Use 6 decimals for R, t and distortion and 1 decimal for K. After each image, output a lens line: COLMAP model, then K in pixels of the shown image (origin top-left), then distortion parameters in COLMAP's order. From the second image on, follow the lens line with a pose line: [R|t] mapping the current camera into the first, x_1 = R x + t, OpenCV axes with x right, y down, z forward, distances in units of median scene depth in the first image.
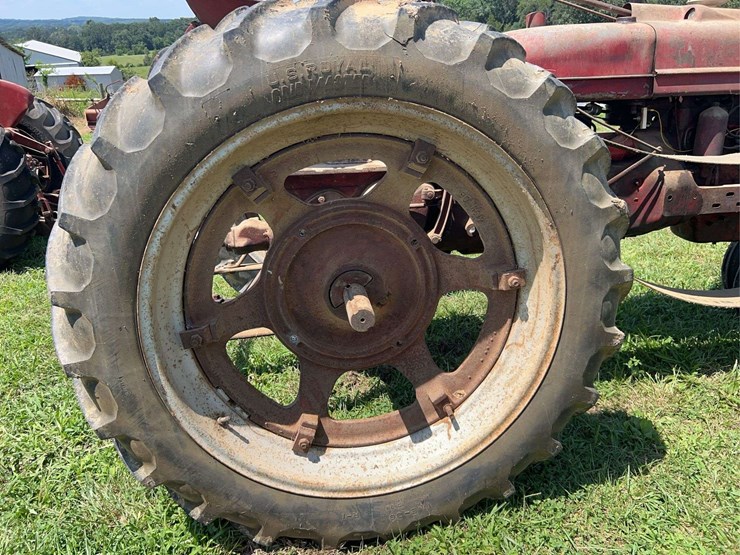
lens RADIAL K [[559.3, 0, 363.9], [0, 559.3, 282.1], [0, 0, 1]] dist [0.049535, -0.055511]
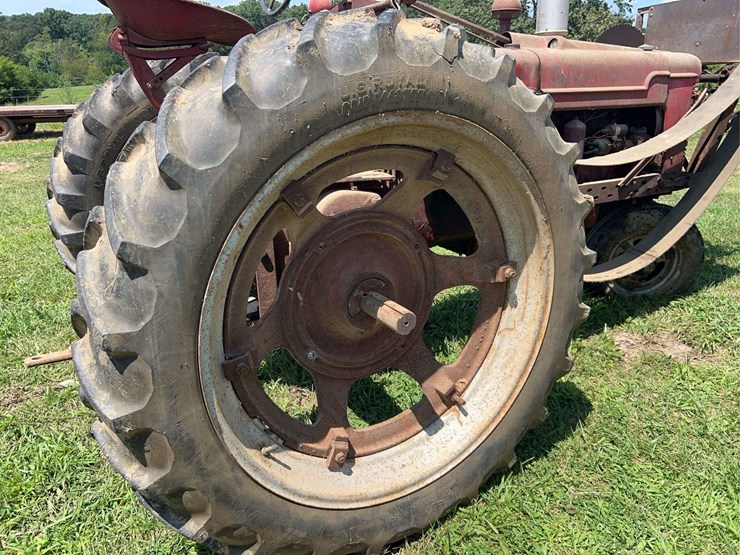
lens RADIAL K [[559.3, 0, 370.7], [0, 559.3, 282.8], [0, 0, 1]] dist [0.049535, -0.055511]
pose [[0.927420, -0.105778, 0.358752, -0.408694], [0.113697, 0.993515, -0.000983, -0.012908], [-0.356321, 0.041701, 0.933433, 0.048058]]
